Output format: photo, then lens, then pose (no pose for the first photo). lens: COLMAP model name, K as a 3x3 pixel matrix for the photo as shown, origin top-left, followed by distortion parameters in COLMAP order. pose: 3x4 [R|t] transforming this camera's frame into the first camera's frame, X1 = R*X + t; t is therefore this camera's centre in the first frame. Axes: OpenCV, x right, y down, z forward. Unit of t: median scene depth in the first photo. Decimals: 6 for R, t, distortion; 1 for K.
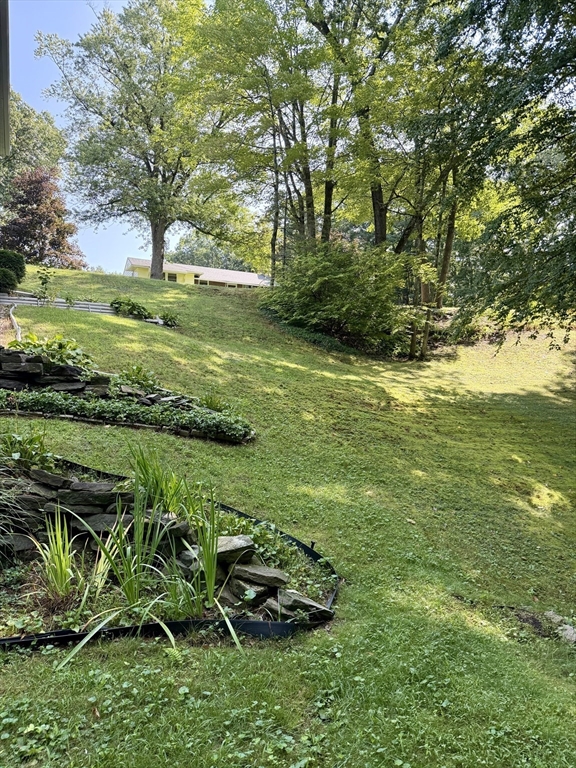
lens RADIAL K [[533.3, 0, 282.6], [0, 533.3, 387.3], [0, 0, 1]] dist [0.062025, -0.083319]
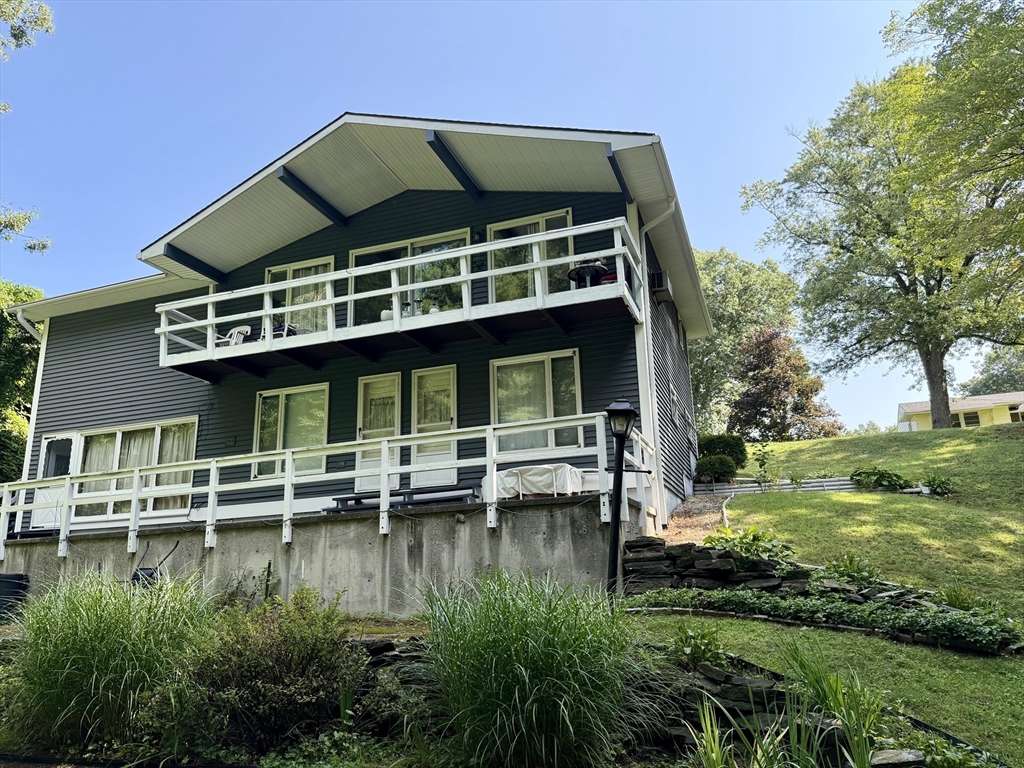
lens RADIAL K [[711.1, 0, 512.6], [0, 711.1, 391.4], [0, 0, 1]] dist [0.062025, -0.083319]
pose [[0.687655, -0.232639, -0.687757, 0.087153], [0.034321, 0.956631, -0.289272, 0.010036], [0.725226, 0.175315, 0.665817, -0.064785]]
